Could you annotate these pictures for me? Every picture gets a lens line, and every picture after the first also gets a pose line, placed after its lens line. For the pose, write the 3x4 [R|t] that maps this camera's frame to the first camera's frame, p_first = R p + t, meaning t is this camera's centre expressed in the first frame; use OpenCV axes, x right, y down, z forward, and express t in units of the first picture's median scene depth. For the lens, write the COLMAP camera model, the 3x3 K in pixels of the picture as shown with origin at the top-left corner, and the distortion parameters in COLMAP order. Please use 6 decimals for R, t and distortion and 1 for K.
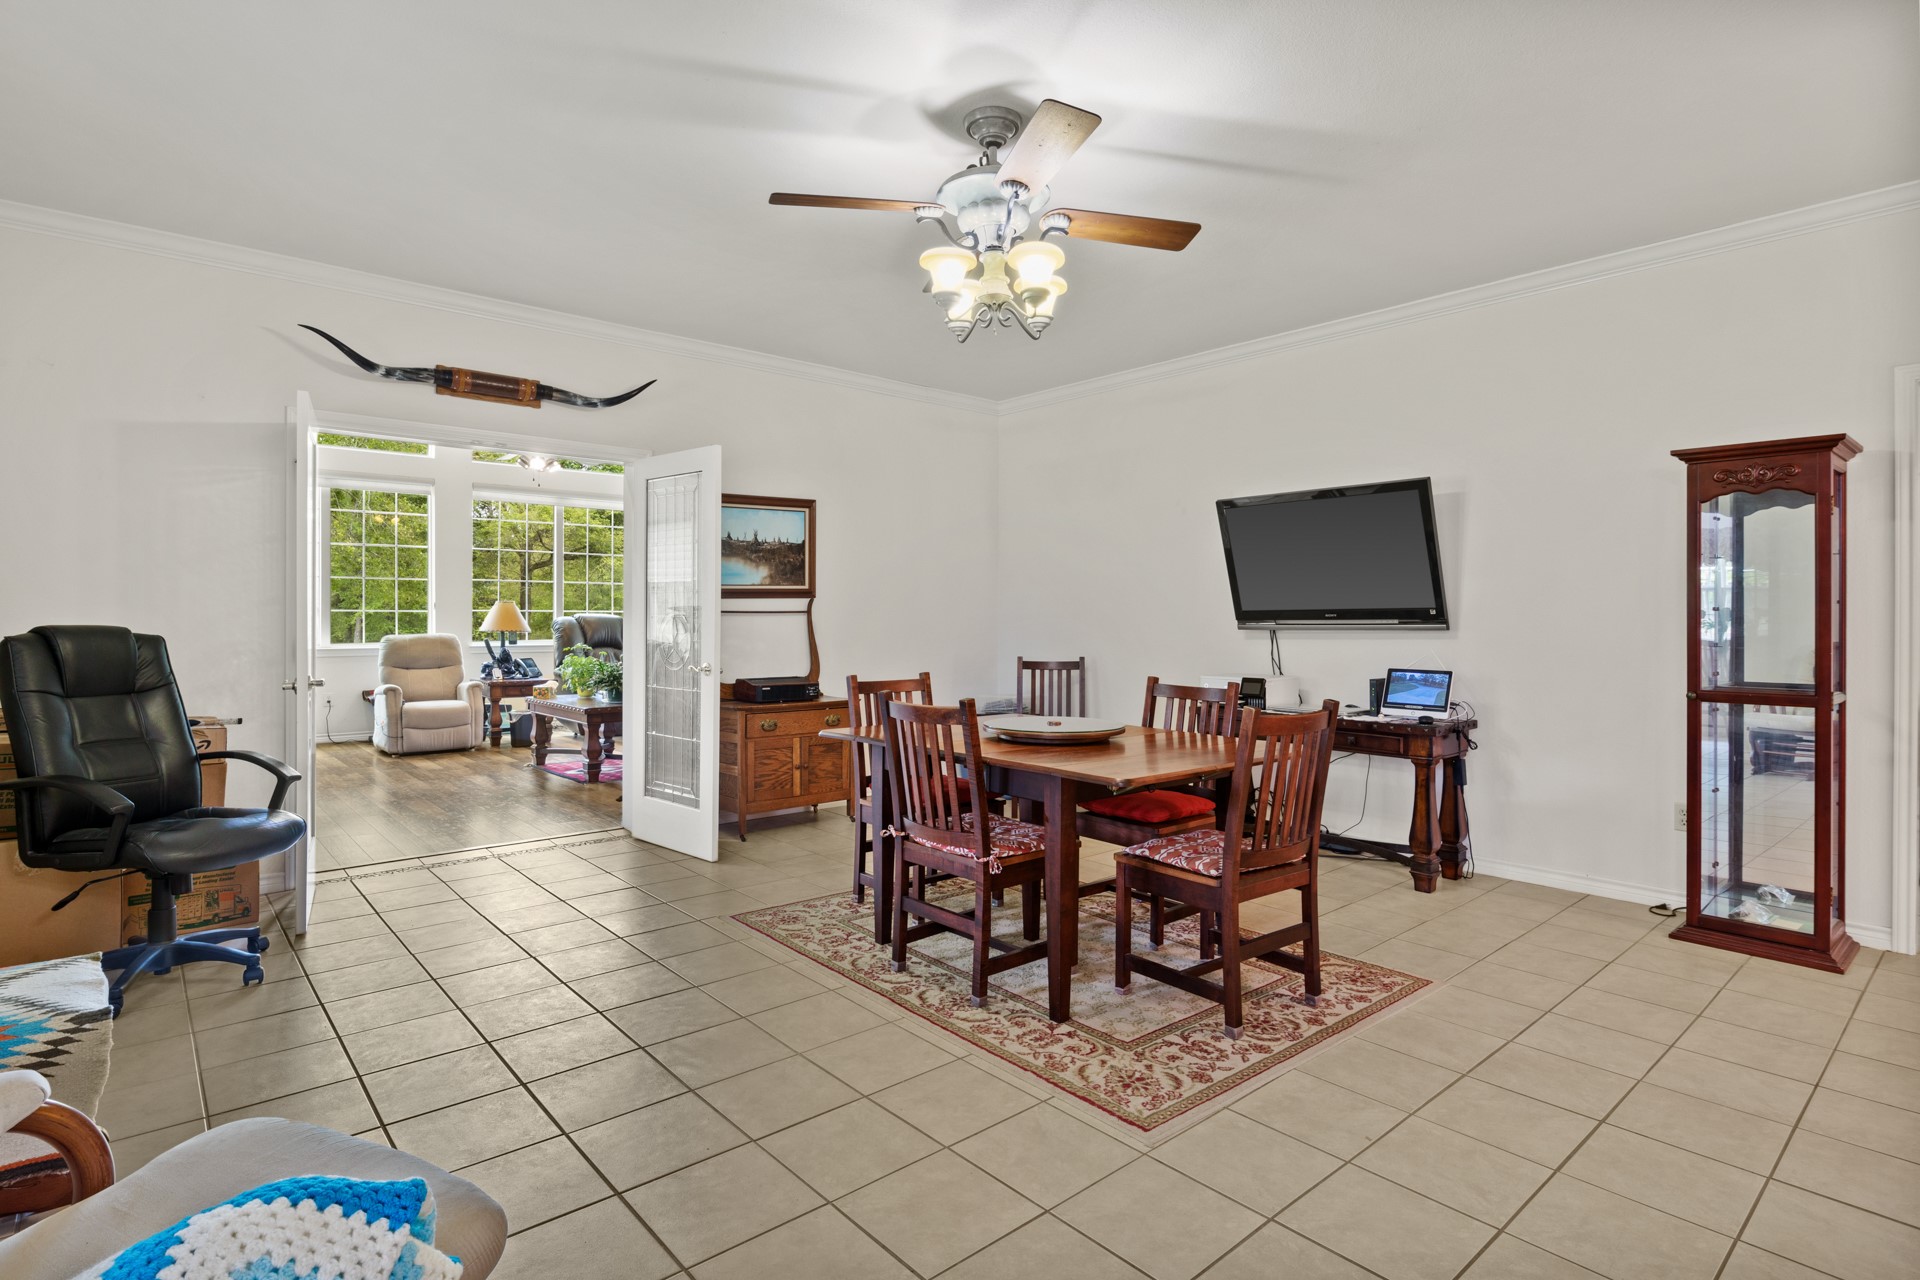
lens RADIAL K [[961.2, 0, 964.3], [0, 961.2, 625.7], [0, 0, 1]] dist [-0.009232, -0.000184]
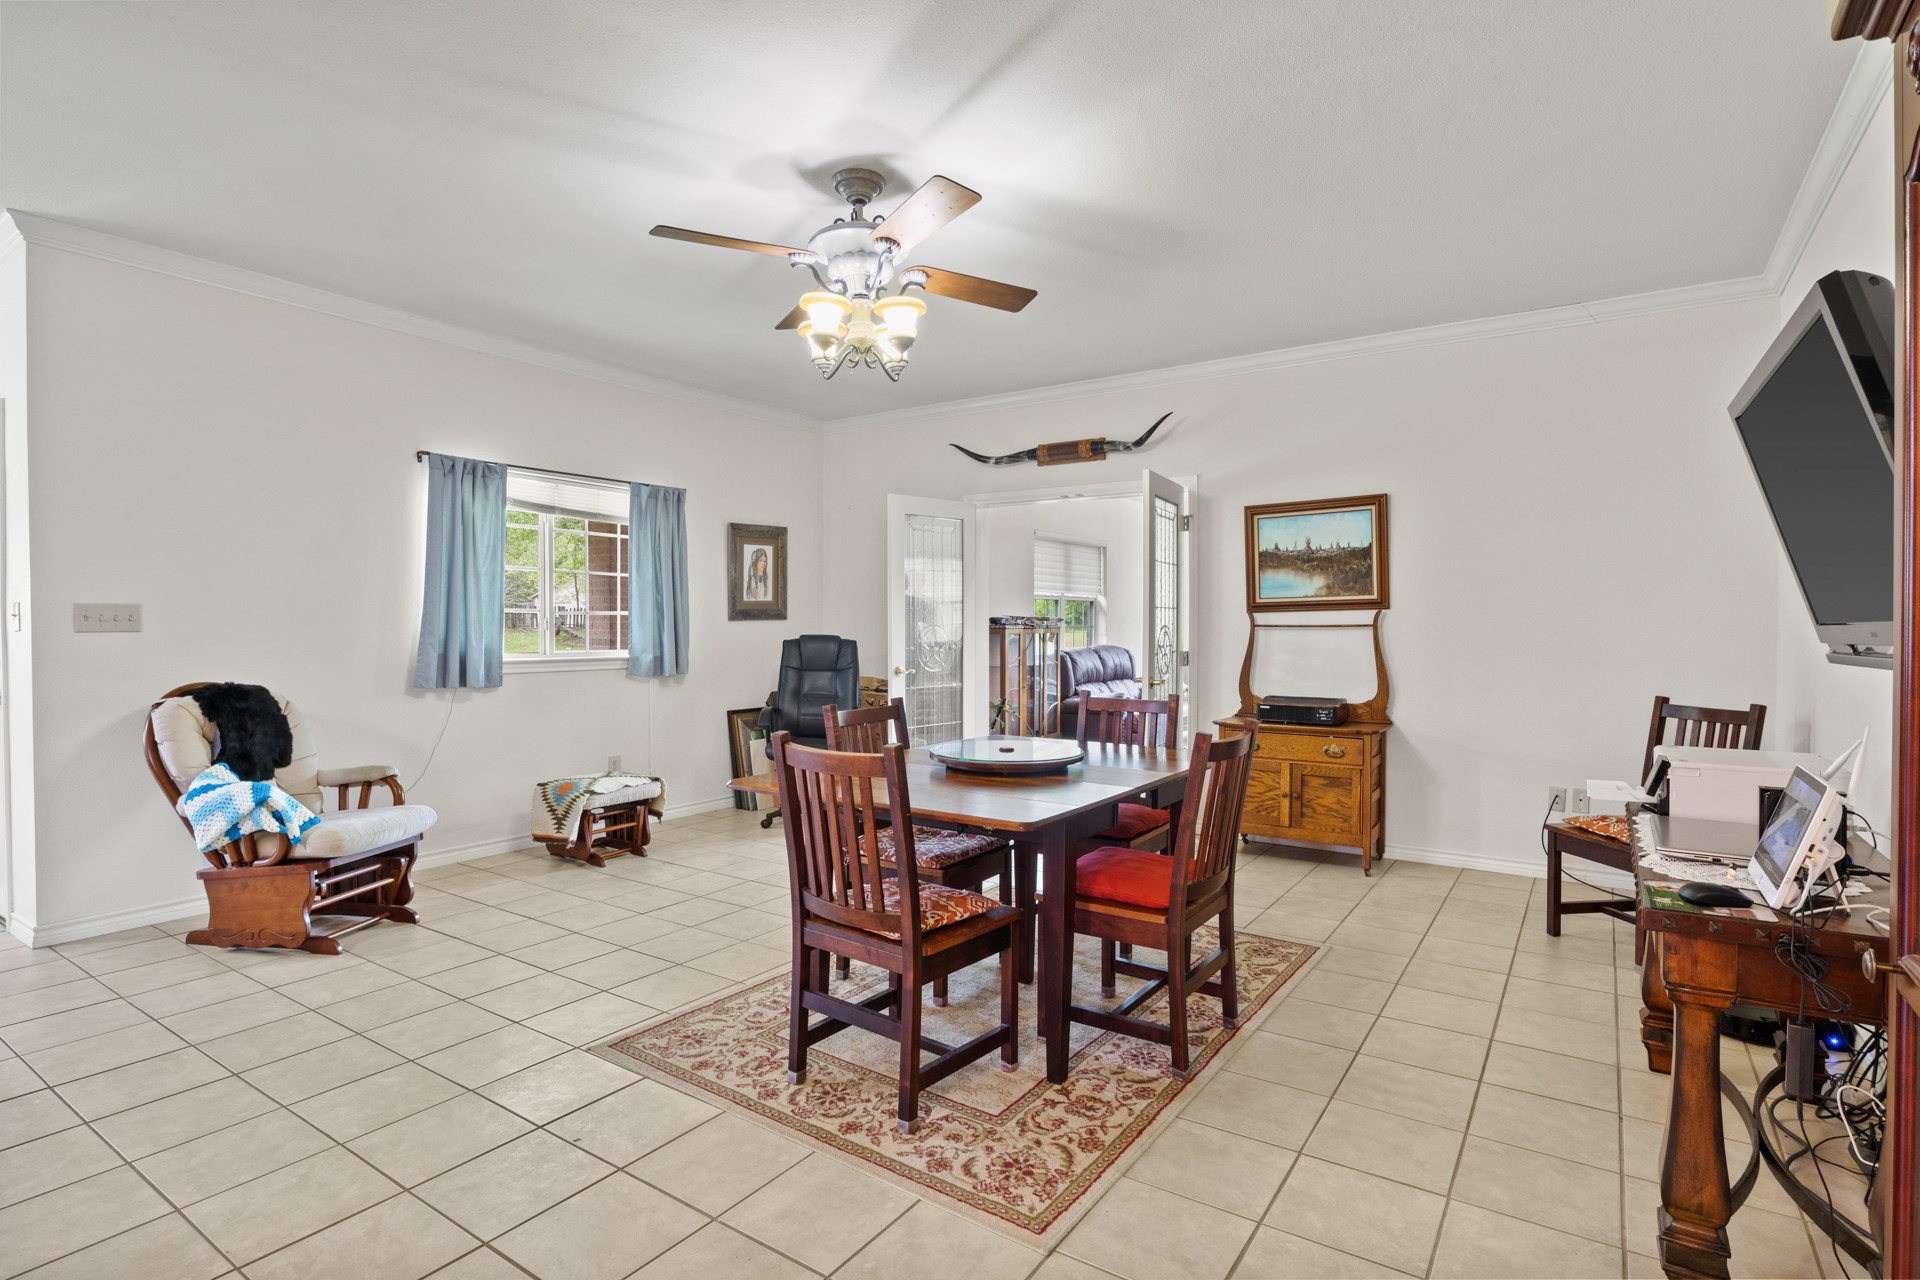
lens RADIAL K [[961.2, 0, 967.5], [0, 961.2, 635.7], [0, 0, 1]] dist [-0.009232, -0.000184]
pose [[0.255550, 0.010245, -0.966741, 0.911674], [-0.010274, 0.999916, 0.007881, -0.013270], [0.966741, 0.007918, 0.255634, 0.680640]]
